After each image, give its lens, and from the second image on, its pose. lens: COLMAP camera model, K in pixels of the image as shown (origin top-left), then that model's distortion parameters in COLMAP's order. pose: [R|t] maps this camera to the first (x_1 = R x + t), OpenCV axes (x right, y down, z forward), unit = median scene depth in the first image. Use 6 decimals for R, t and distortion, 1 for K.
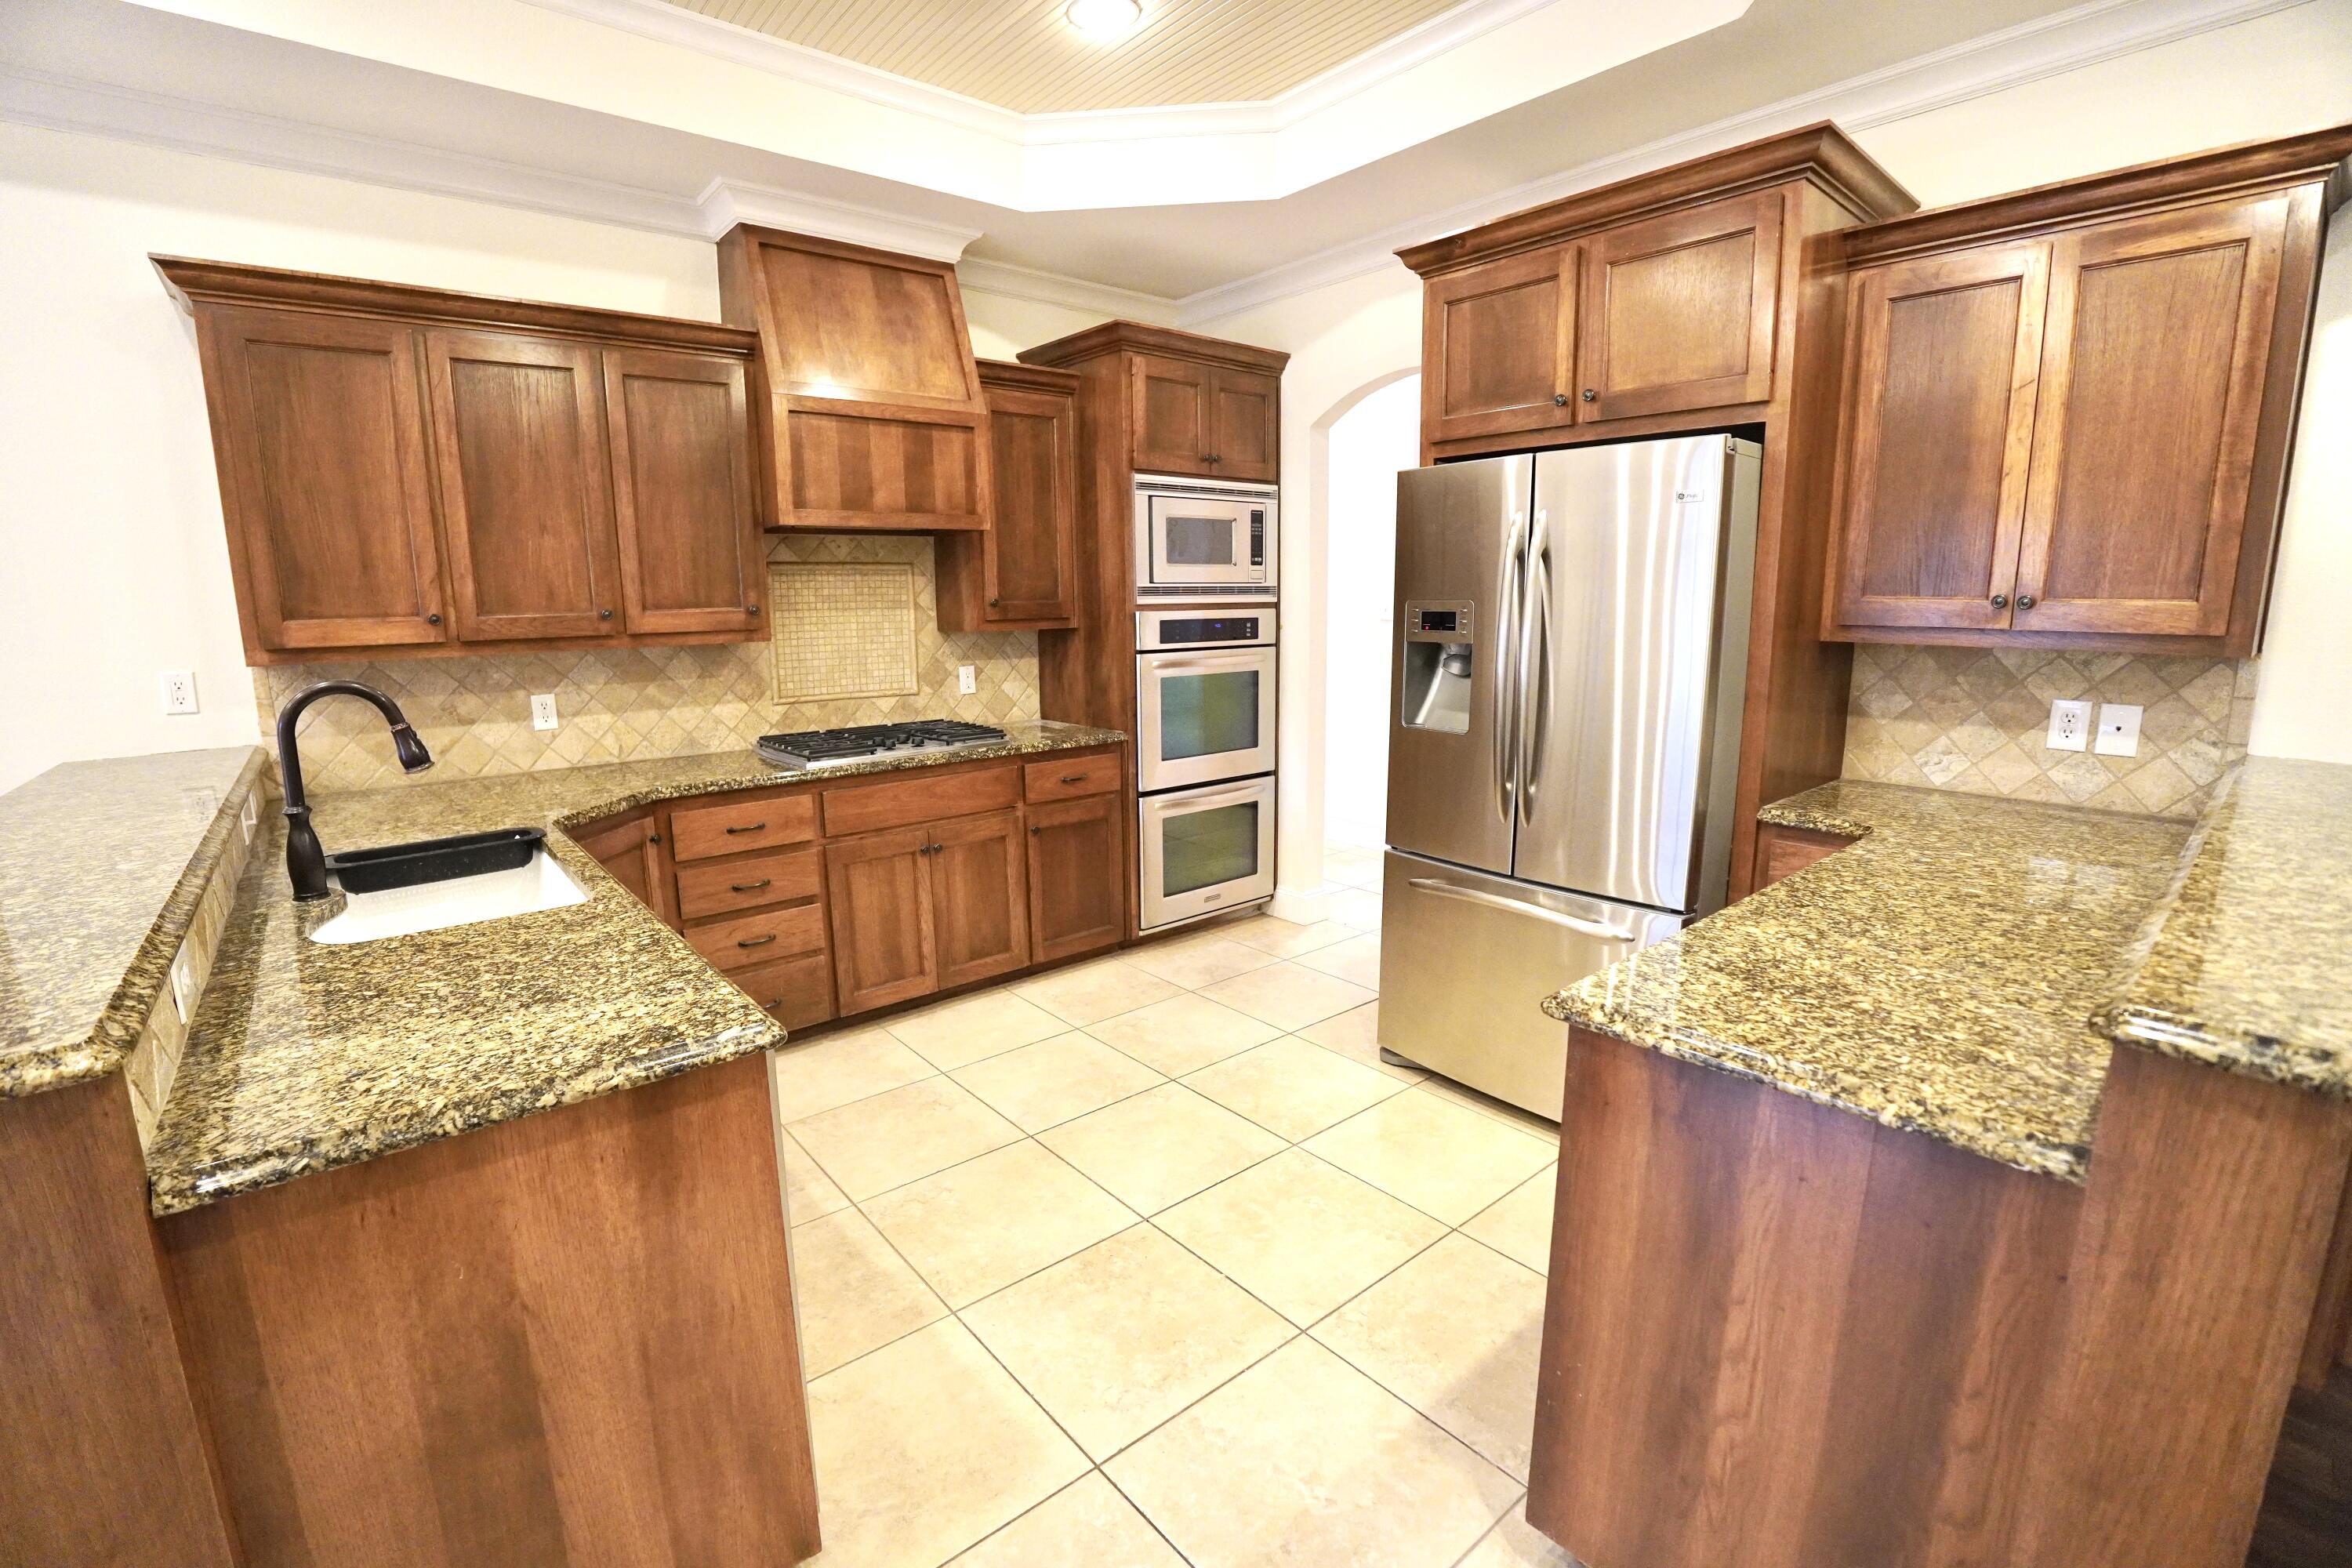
lens RADIAL K [[1035.0, 0, 1170.4], [0, 1035.0, 772.4], [0, 0, 1]] dist [-0.040175, 0.002354]
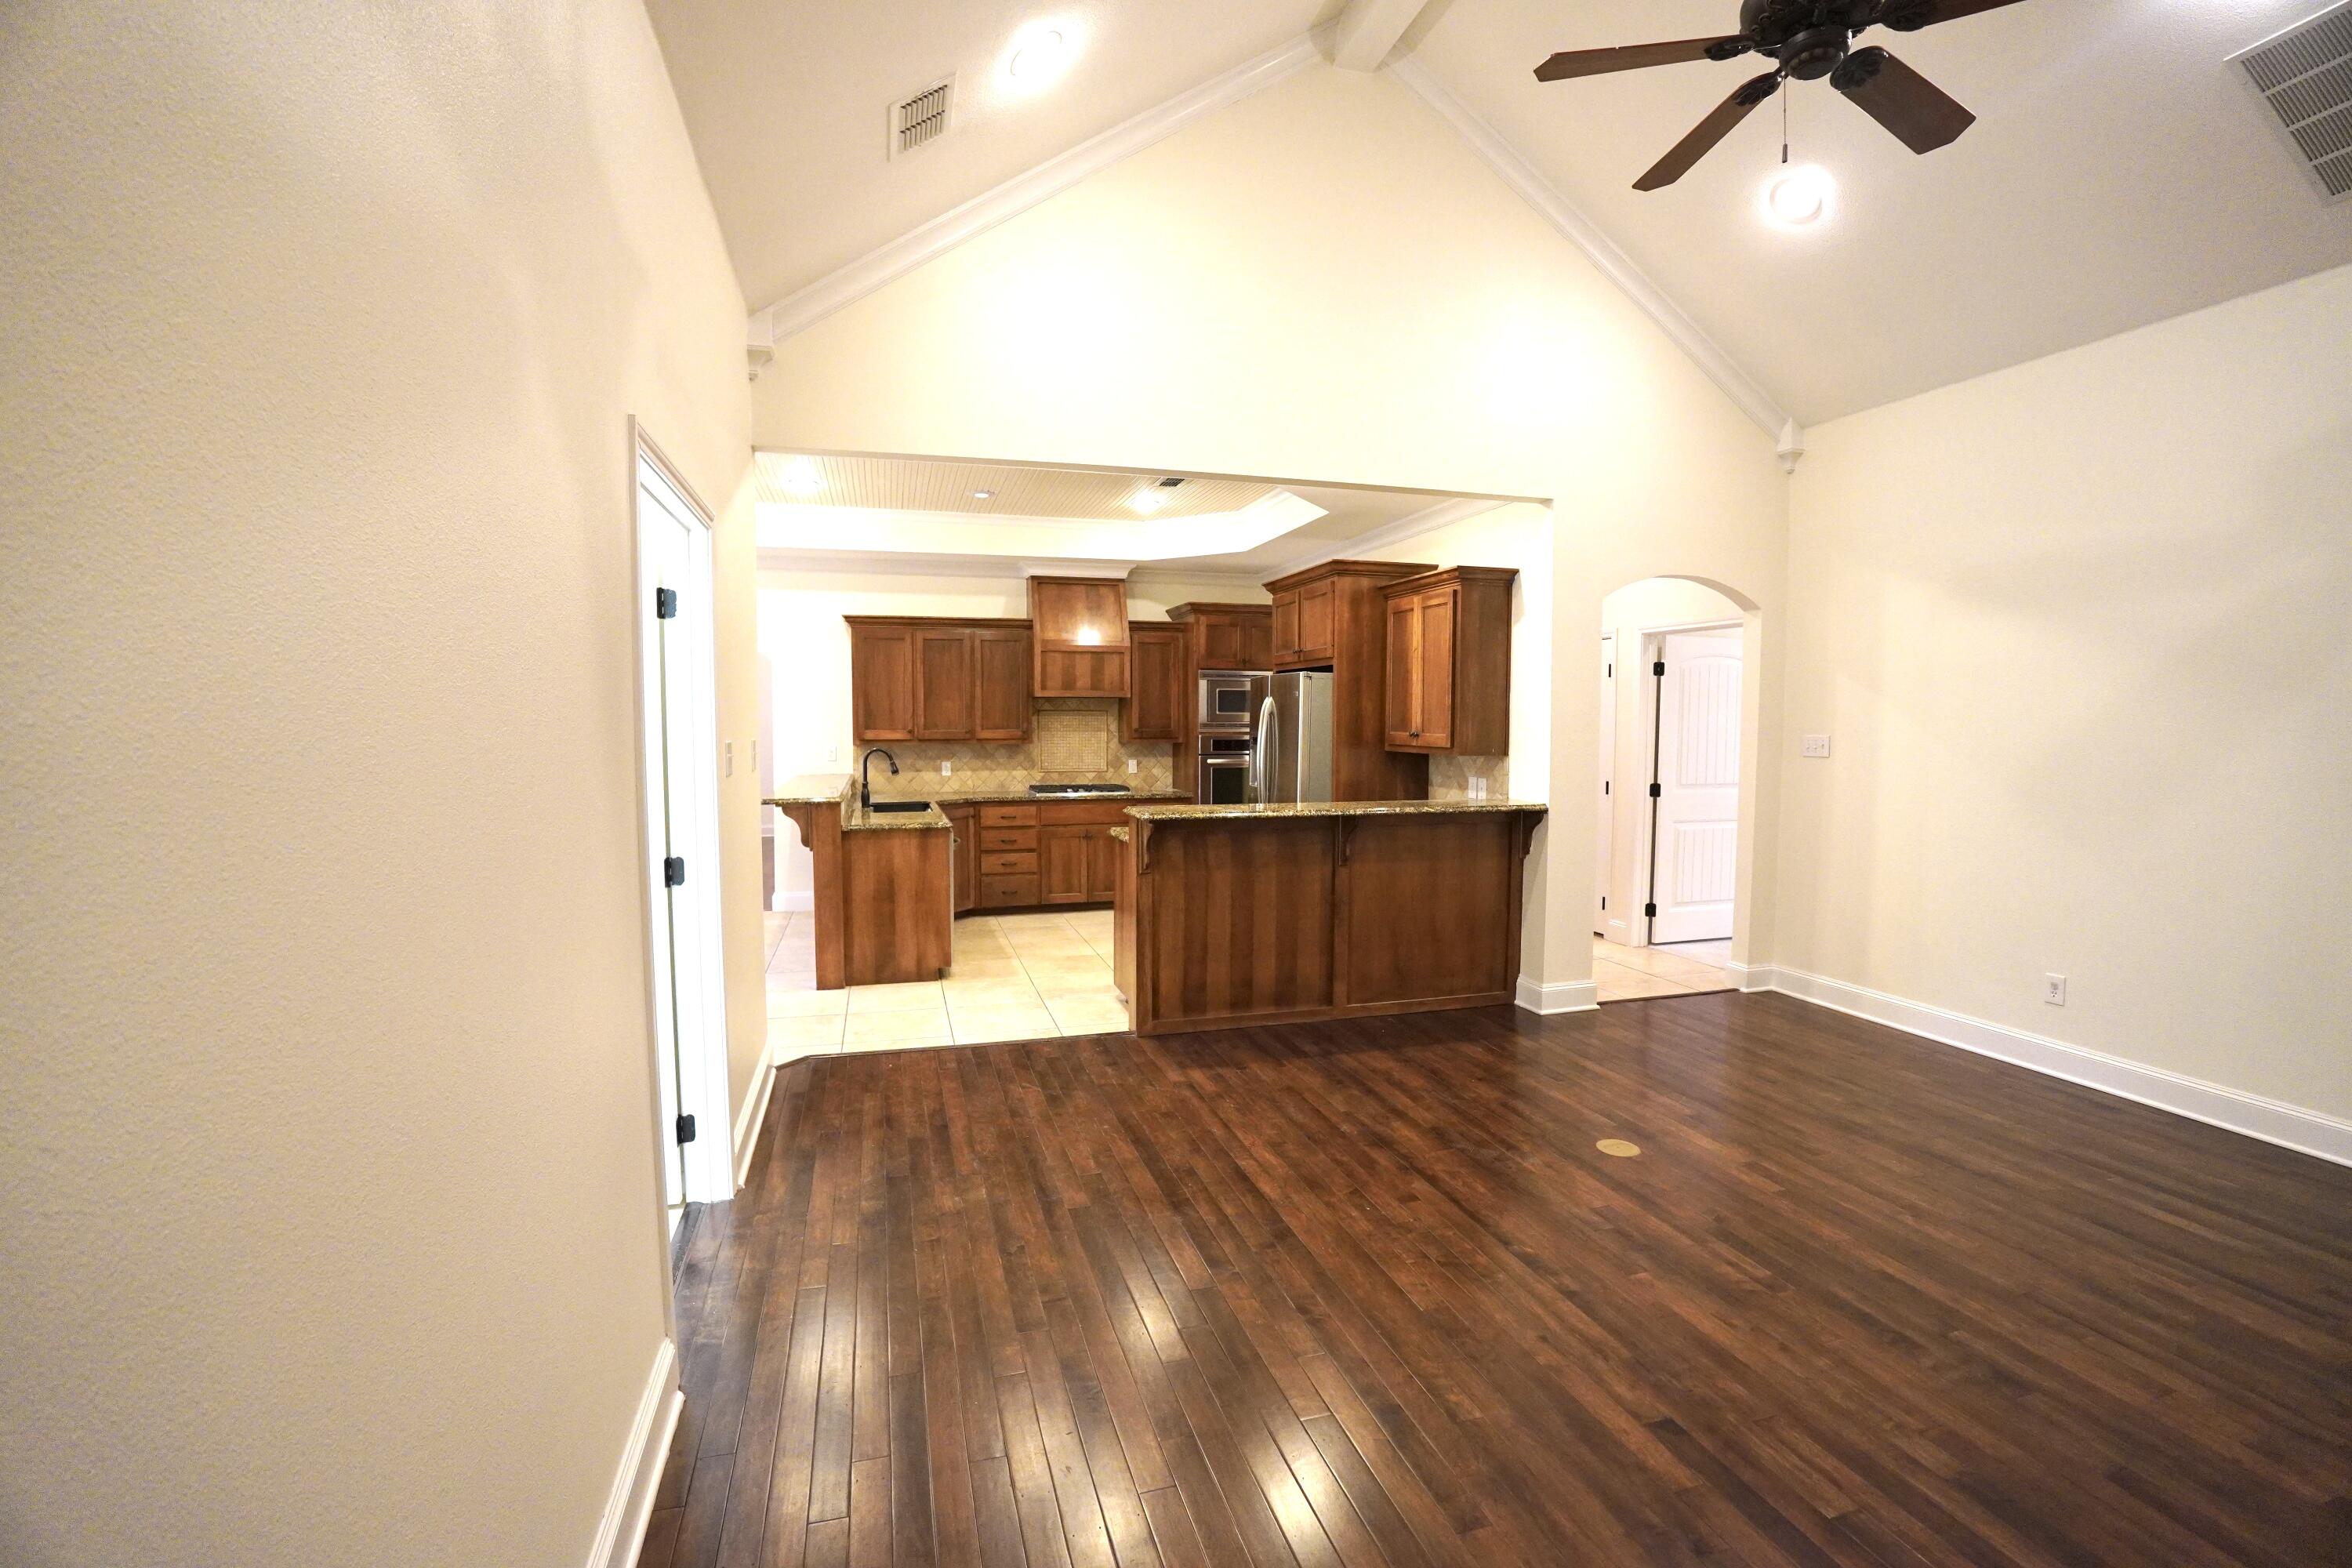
lens RADIAL K [[1035.0, 0, 1180.2], [0, 1035.0, 785.1], [0, 0, 1]] dist [-0.040175, 0.002354]
pose [[0.916839, 0.037720, -0.397472, 0.919461], [-0.080210, 0.992632, -0.090818, 0.164120], [0.391118, 0.115147, 0.913109, -1.085586]]
